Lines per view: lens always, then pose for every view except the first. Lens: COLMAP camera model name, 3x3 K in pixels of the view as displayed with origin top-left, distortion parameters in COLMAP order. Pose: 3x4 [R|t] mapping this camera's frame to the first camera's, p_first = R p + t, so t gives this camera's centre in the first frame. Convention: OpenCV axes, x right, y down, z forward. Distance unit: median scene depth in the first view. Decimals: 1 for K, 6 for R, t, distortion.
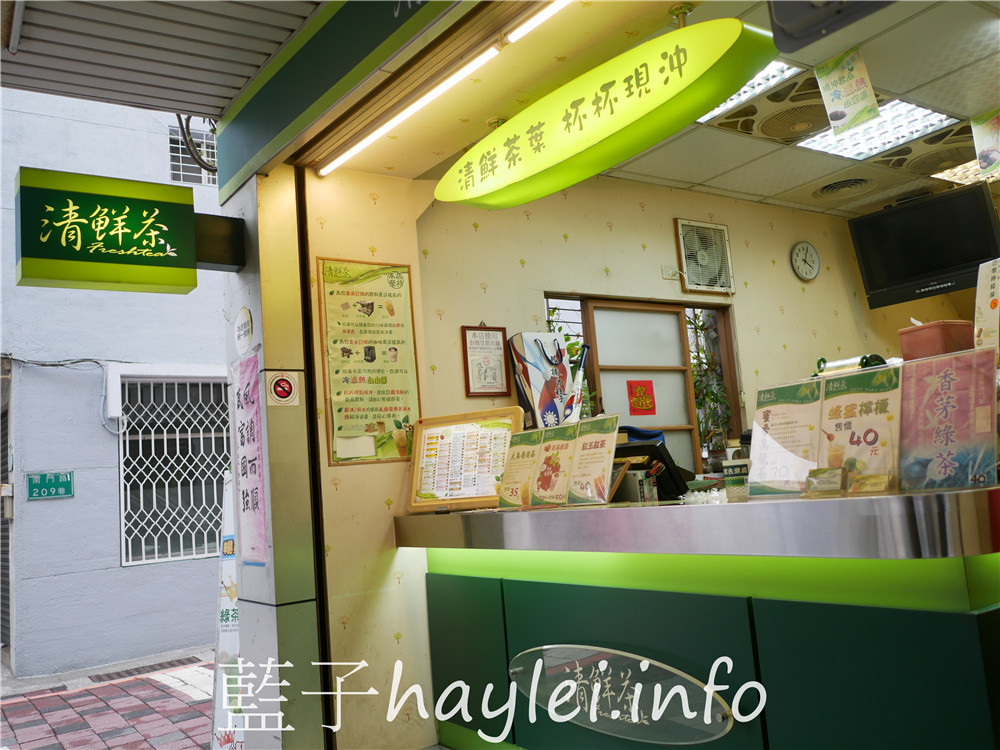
lens RADIAL K [[874.2, 0, 500.0], [0, 874.2, 375.0], [0, 0, 1]] dist [0.052845, 0.003607]
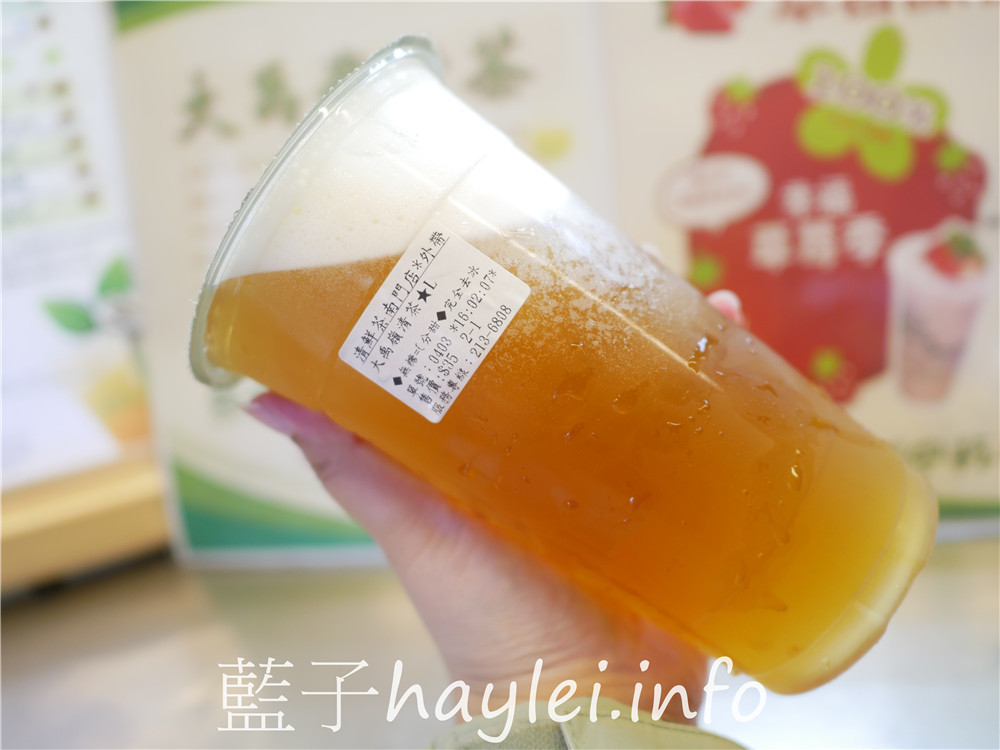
lens RADIAL K [[868.9, 0, 500.0], [0, 868.9, 375.0], [0, 0, 1]] dist [-0.039218, -0.000419]
pose [[0.641788, -0.341258, 0.686768, -0.049265], [-0.013849, 0.890230, 0.455301, 0.074589], [-0.766757, -0.301718, 0.566613, 0.919576]]
